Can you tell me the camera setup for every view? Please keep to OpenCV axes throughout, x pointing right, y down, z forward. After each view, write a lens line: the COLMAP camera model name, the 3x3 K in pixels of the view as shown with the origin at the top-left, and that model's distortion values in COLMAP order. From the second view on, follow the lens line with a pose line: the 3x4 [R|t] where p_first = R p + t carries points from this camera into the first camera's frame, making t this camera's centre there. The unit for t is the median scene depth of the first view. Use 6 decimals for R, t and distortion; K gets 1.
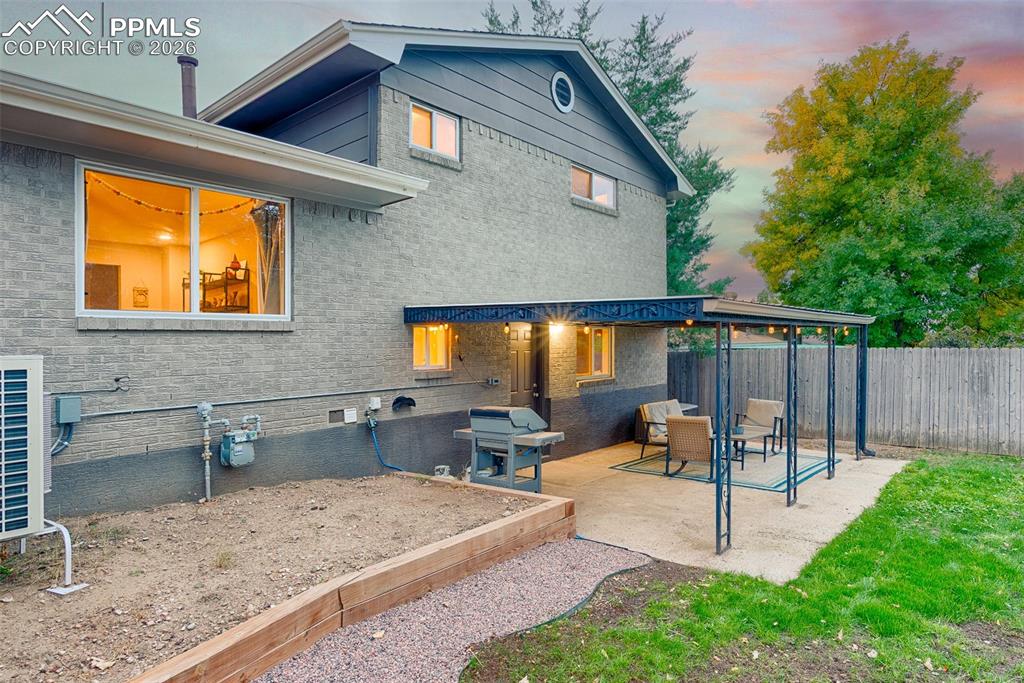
lens RADIAL K [[590.5, 0, 509.8], [0, 590.5, 359.6], [0, 0, 1]] dist [0.000062, 0.000080]
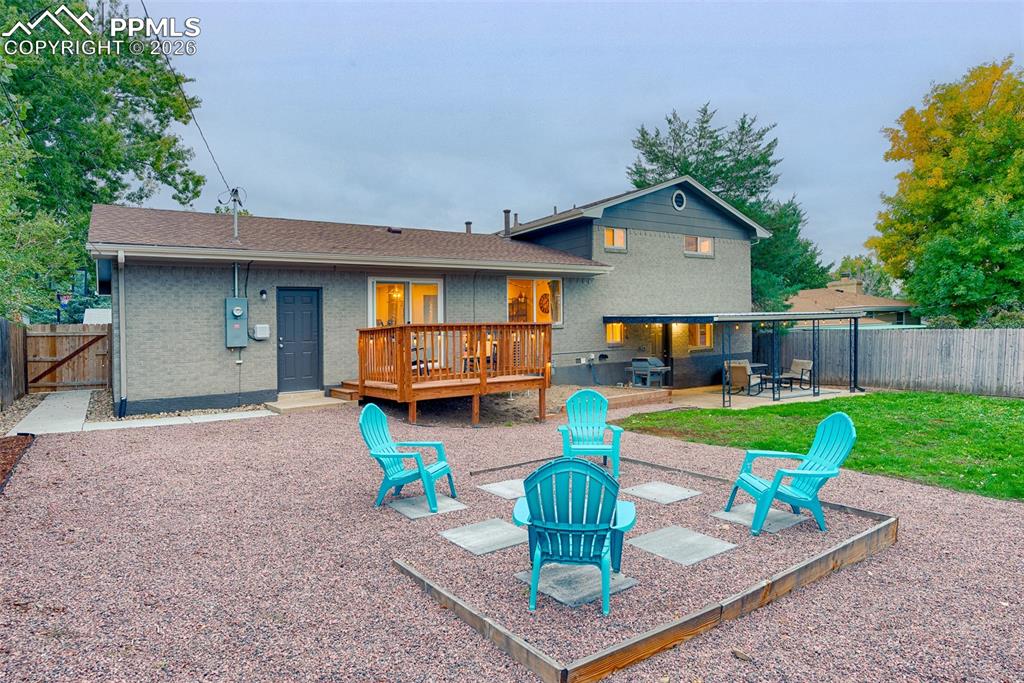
lens RADIAL K [[587.0, 0, 512.0], [0, 587.0, 341.5], [0, 0, 1]] dist [0.003044, 0.000905]
pose [[0.965257, -0.006823, -0.261214, 0.053711], [0.007465, 0.999971, 0.001465, 0.003762], [0.261197, -0.003364, 0.965280, -0.886465]]
